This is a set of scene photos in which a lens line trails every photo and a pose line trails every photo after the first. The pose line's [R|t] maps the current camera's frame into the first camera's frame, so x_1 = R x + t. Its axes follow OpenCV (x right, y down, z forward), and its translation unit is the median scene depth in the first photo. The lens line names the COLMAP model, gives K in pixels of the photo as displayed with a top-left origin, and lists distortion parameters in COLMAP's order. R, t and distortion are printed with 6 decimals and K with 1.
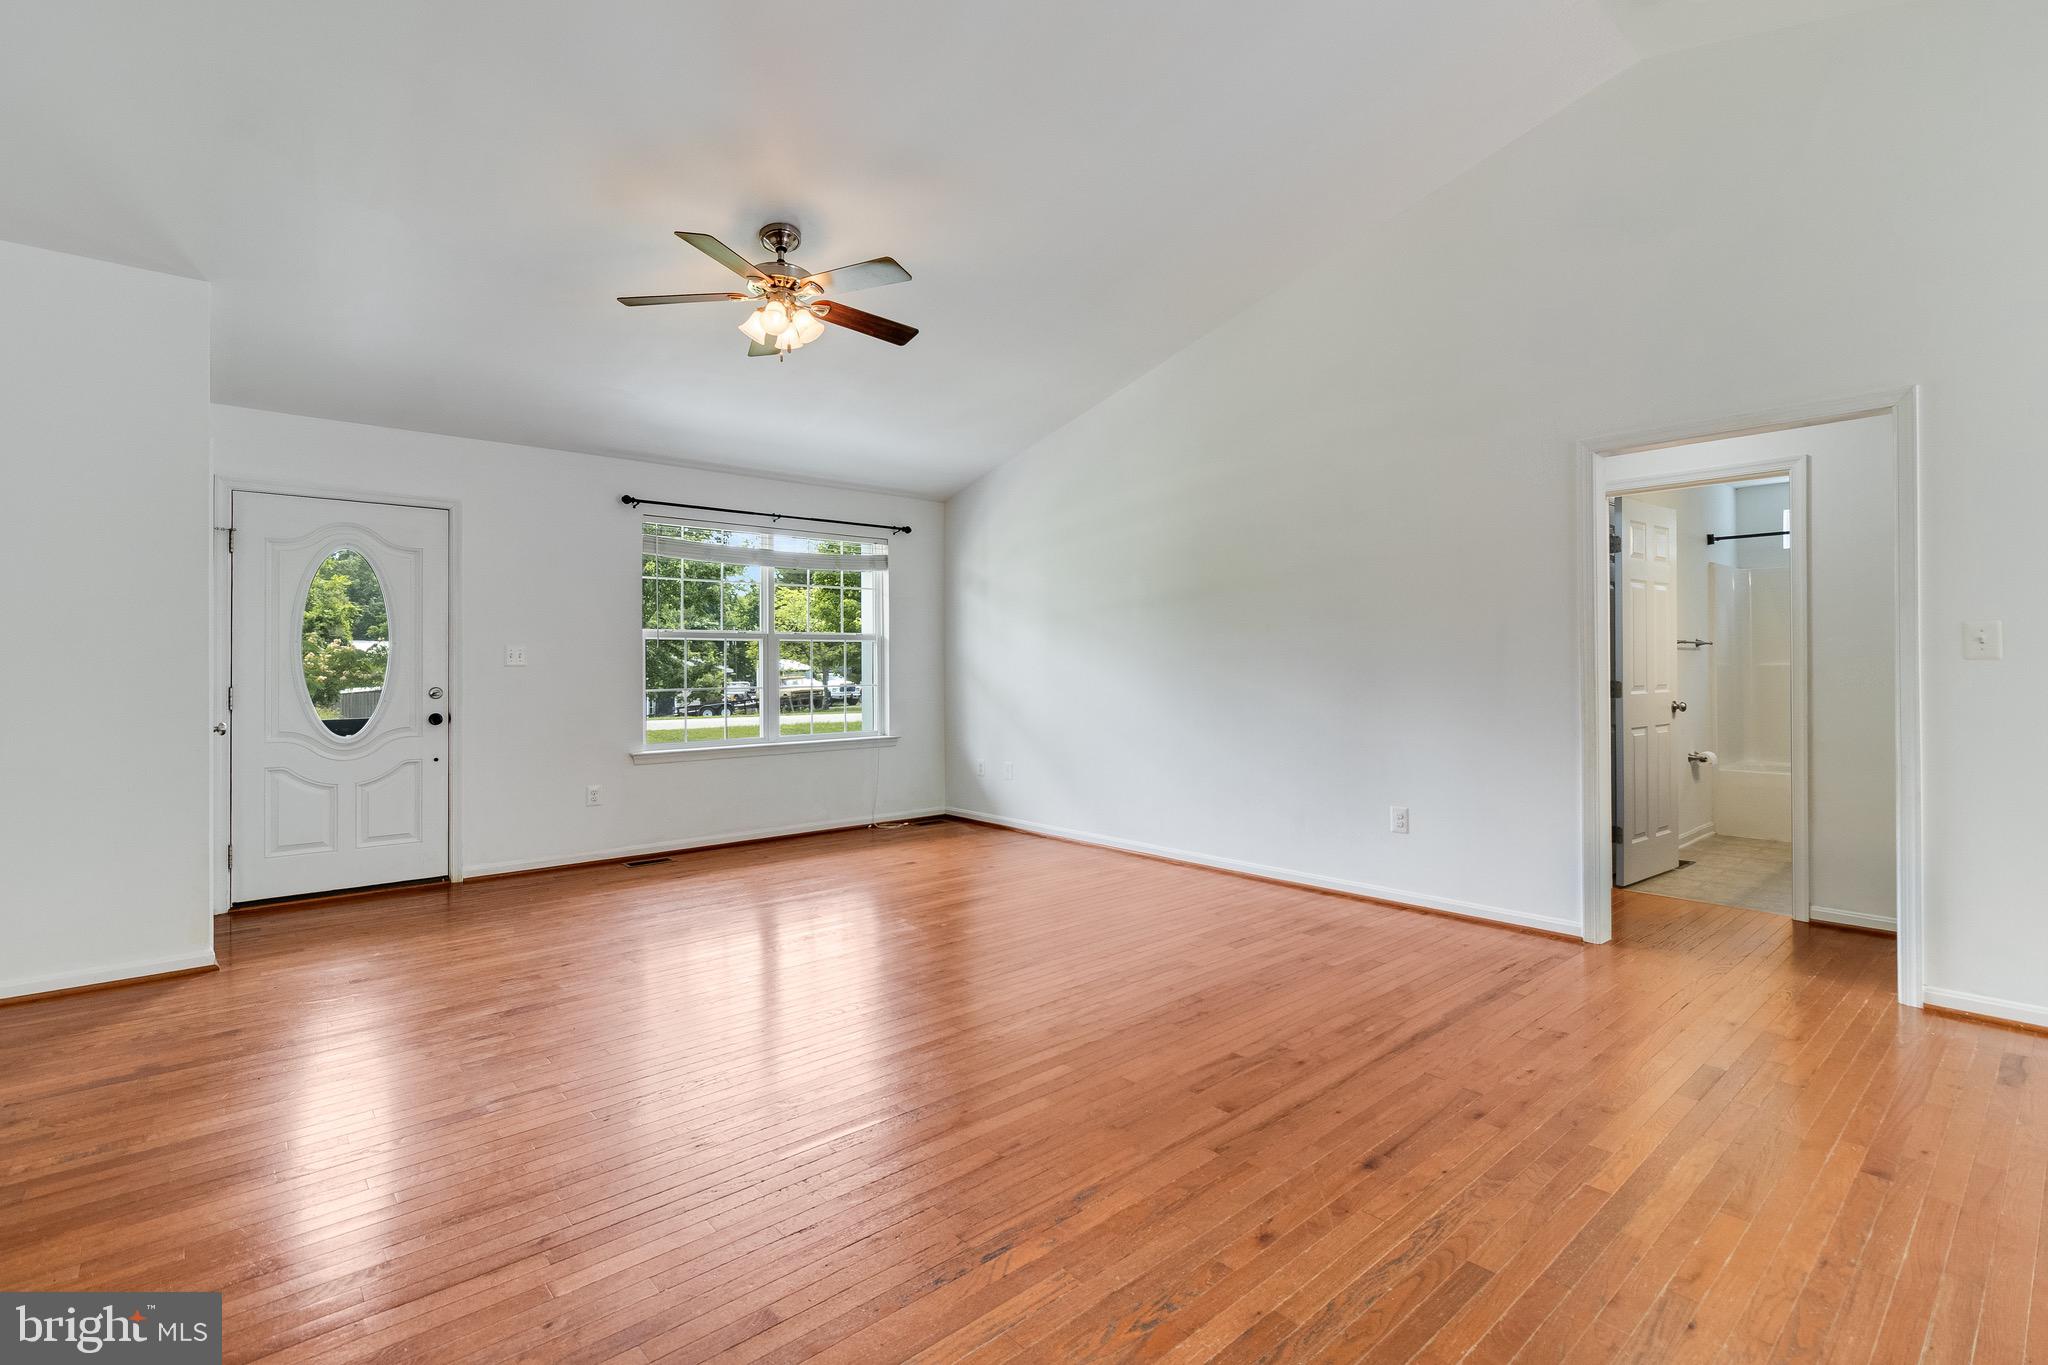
lens RADIAL K [[951.6, 0, 1034.2], [0, 951.6, 659.7], [0, 0, 1]] dist [0.000424, 0.000797]
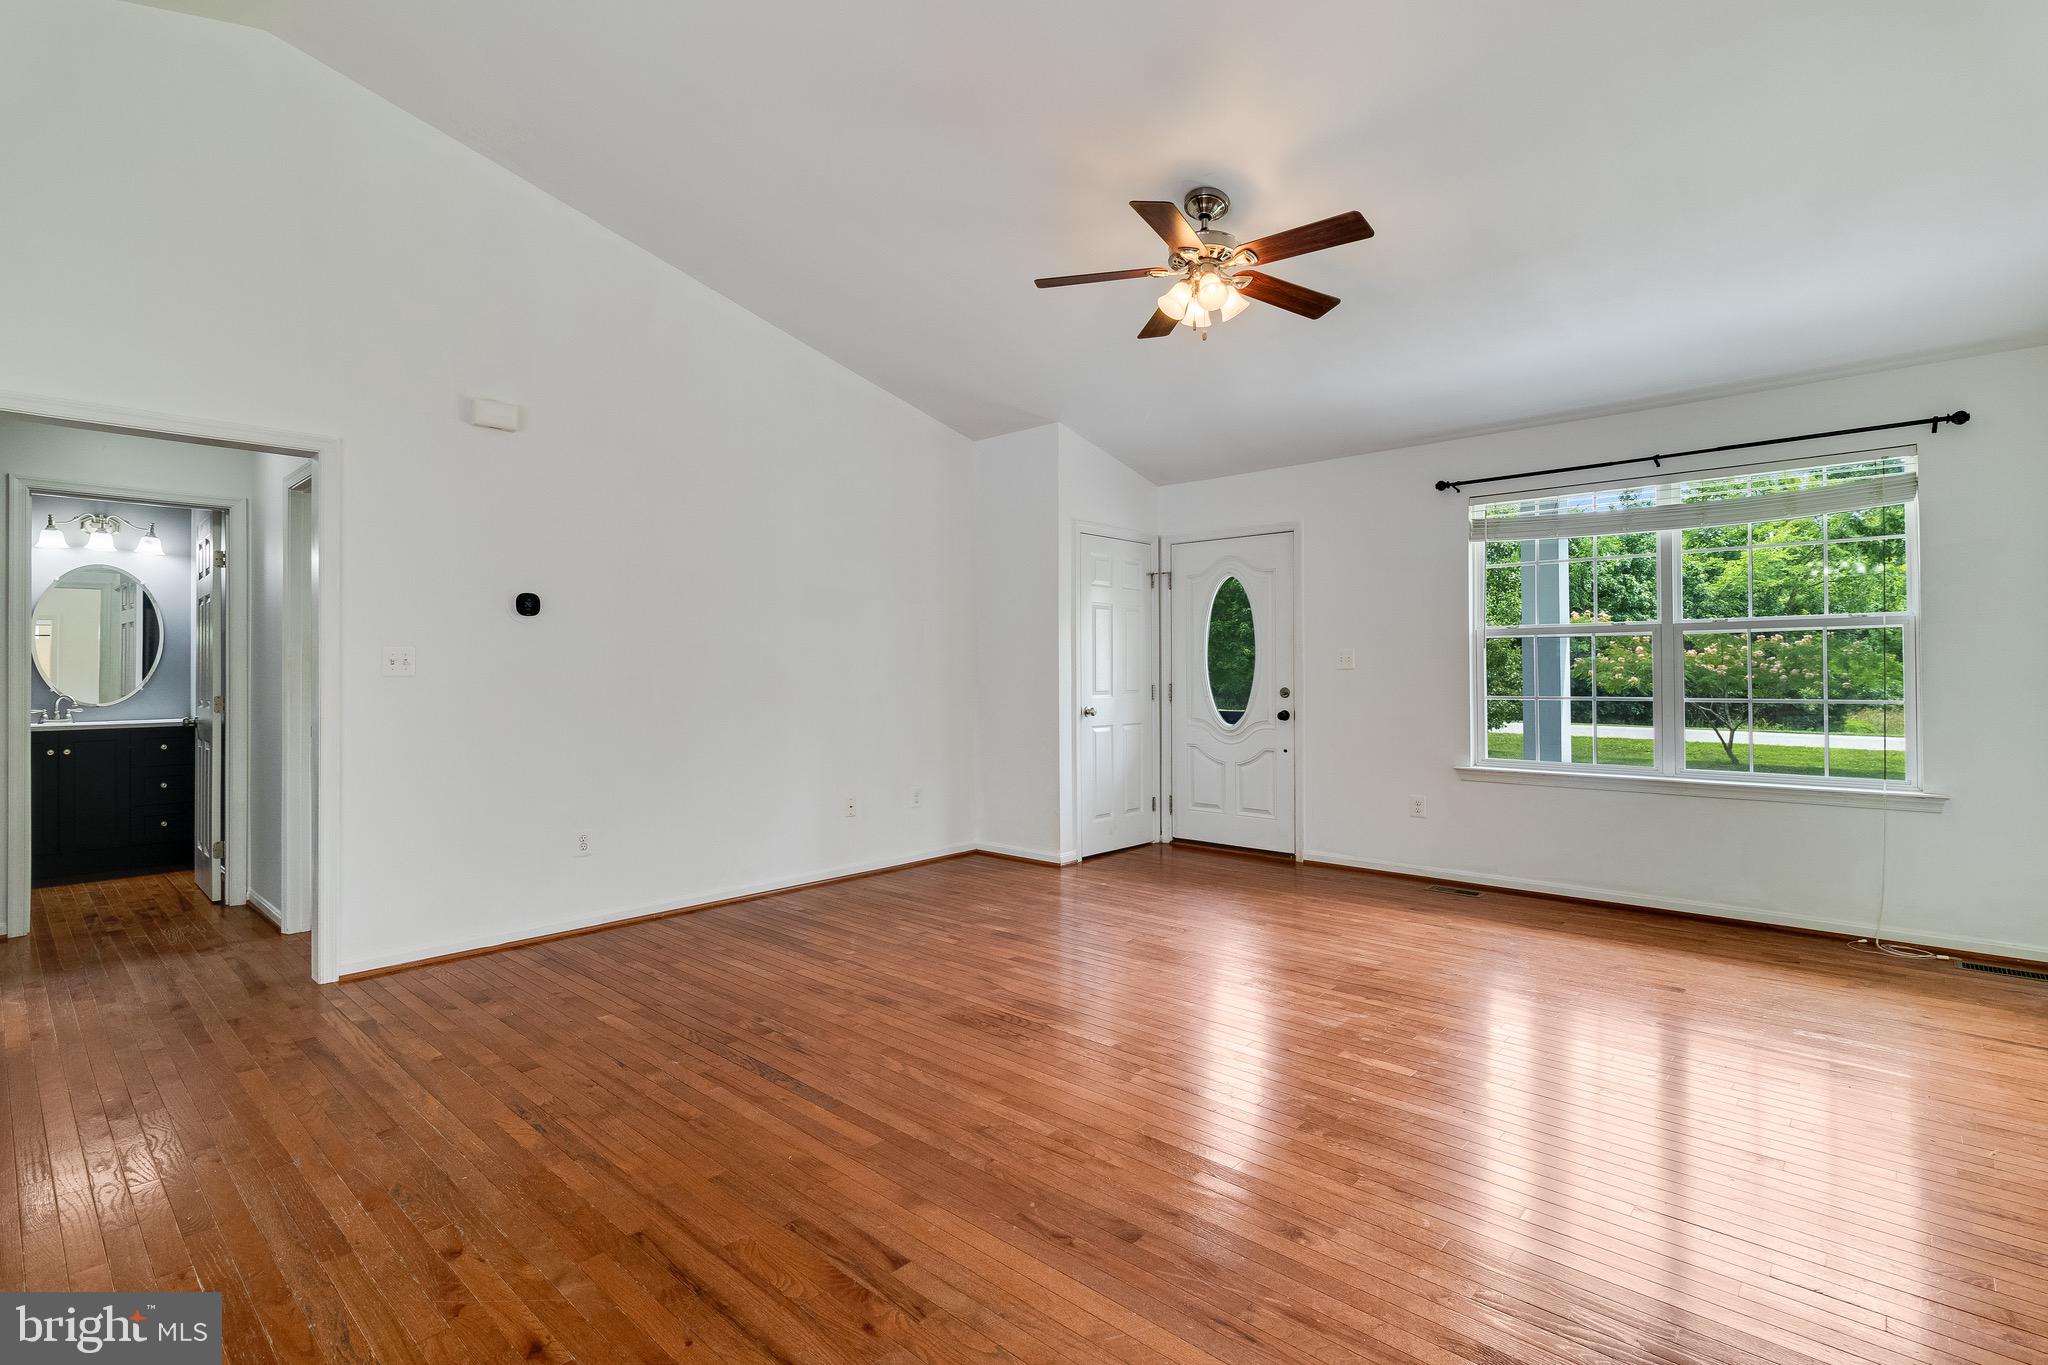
lens RADIAL K [[968.0, 0, 1028.1], [0, 968.0, 663.9], [0, 0, 1]] dist [0.003929, 0.001596]
pose [[0.096586, -0.002362, -0.995322, 0.508695], [0.011043, 0.999938, -0.001302, -0.001761], [0.995263, -0.010866, 0.096606, 0.581589]]
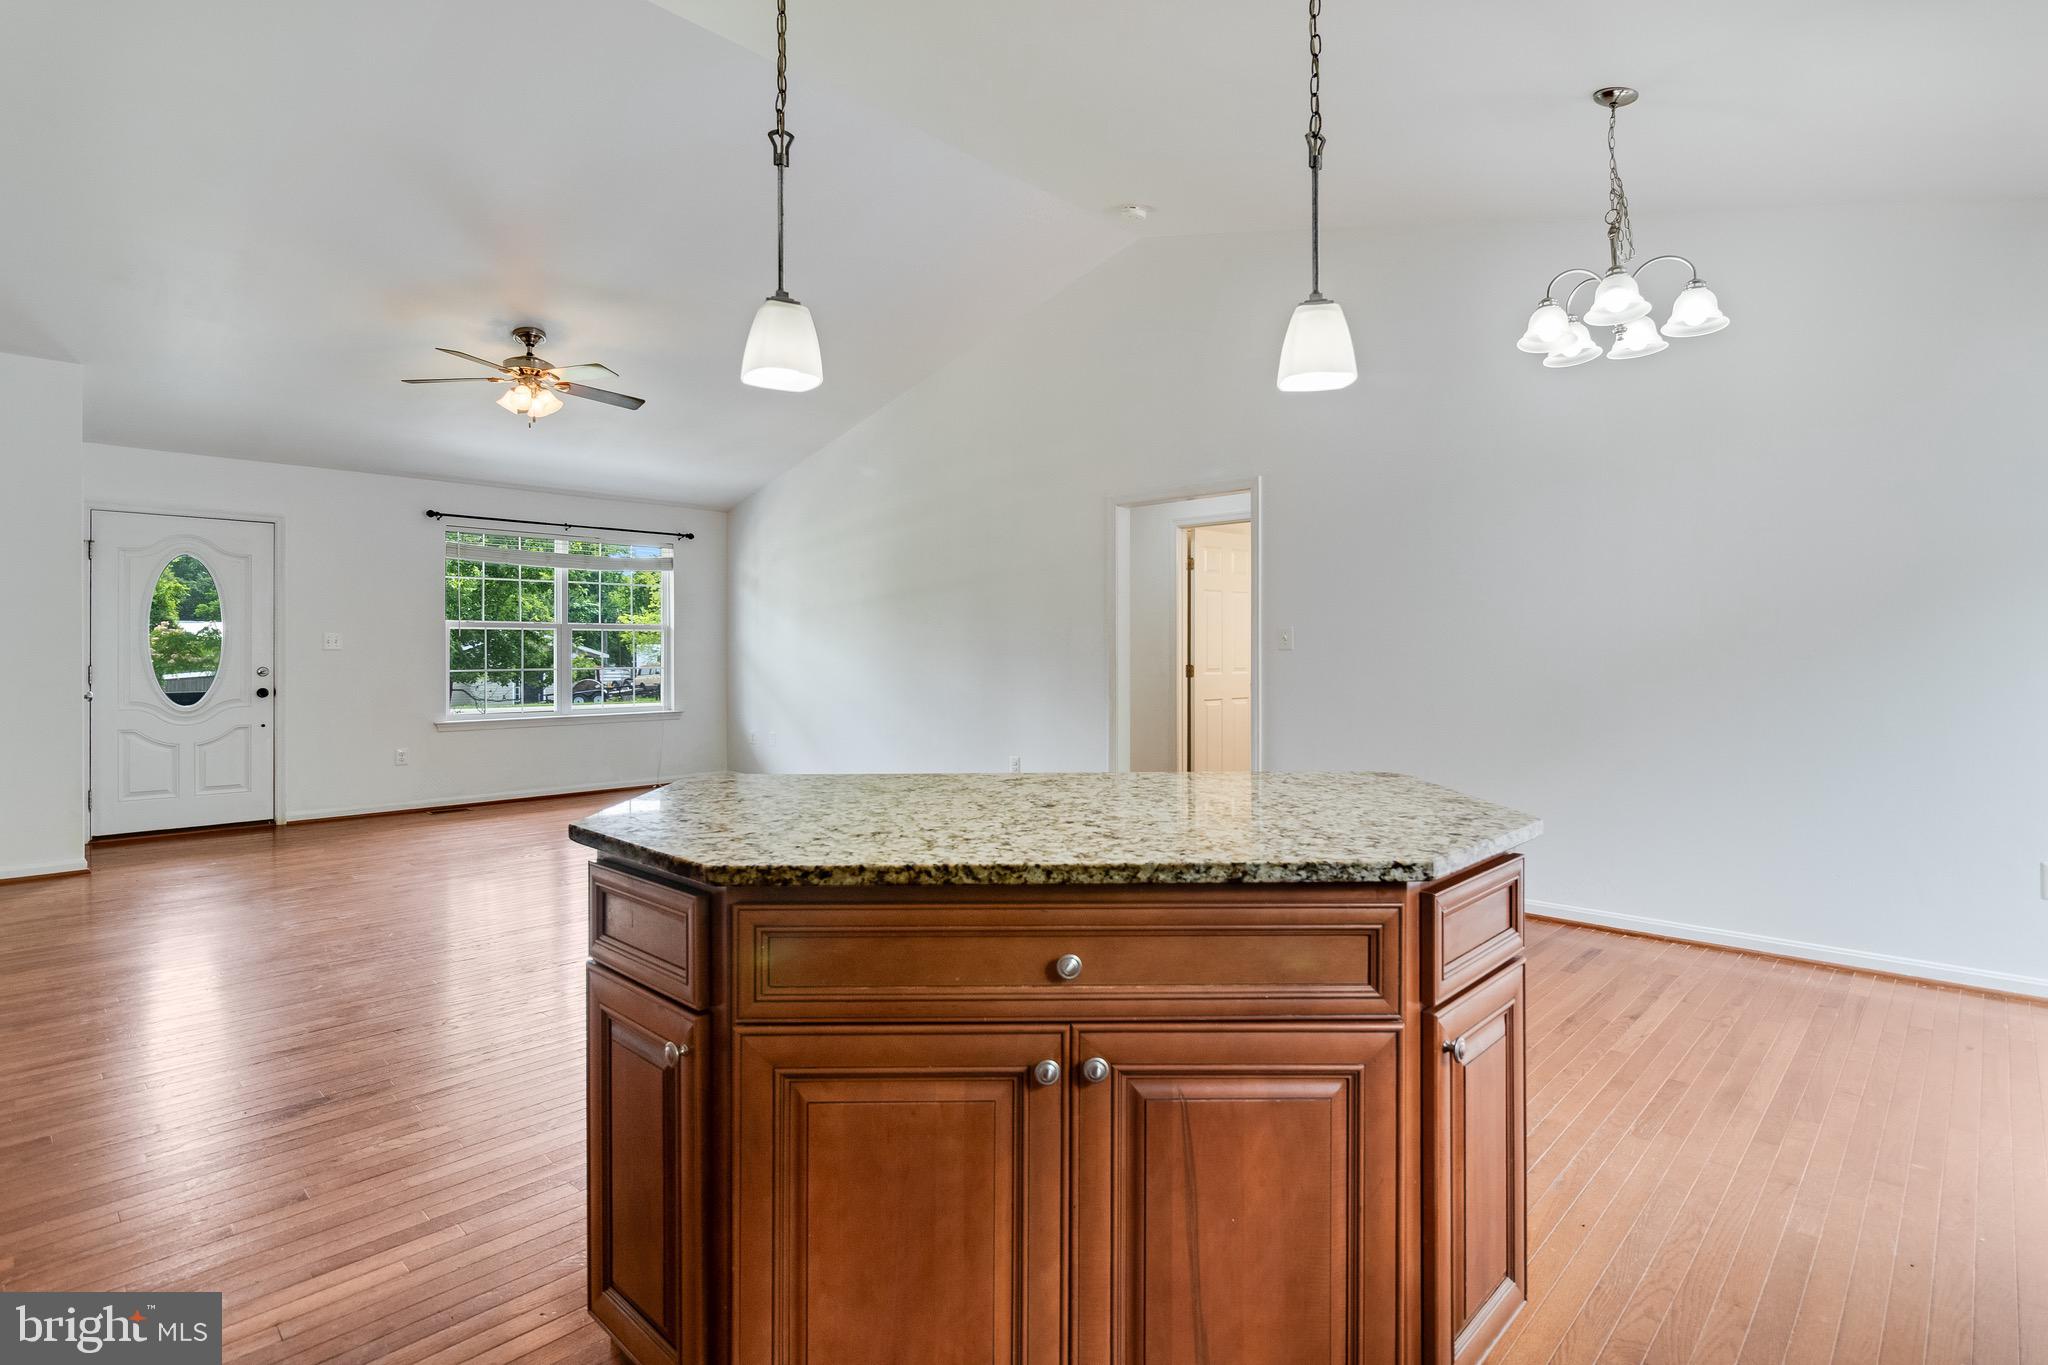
lens RADIAL K [[1011.3, 0, 1045.5], [0, 1011.3, 654.2], [0, 0, 1]] dist [-0.000881, -0.001278]
pose [[0.996034, 0.004244, 0.088871, 0.270282], [-0.004976, 0.999956, 0.008011, -0.003435], [-0.088833, -0.008421, 0.996011, -0.402040]]
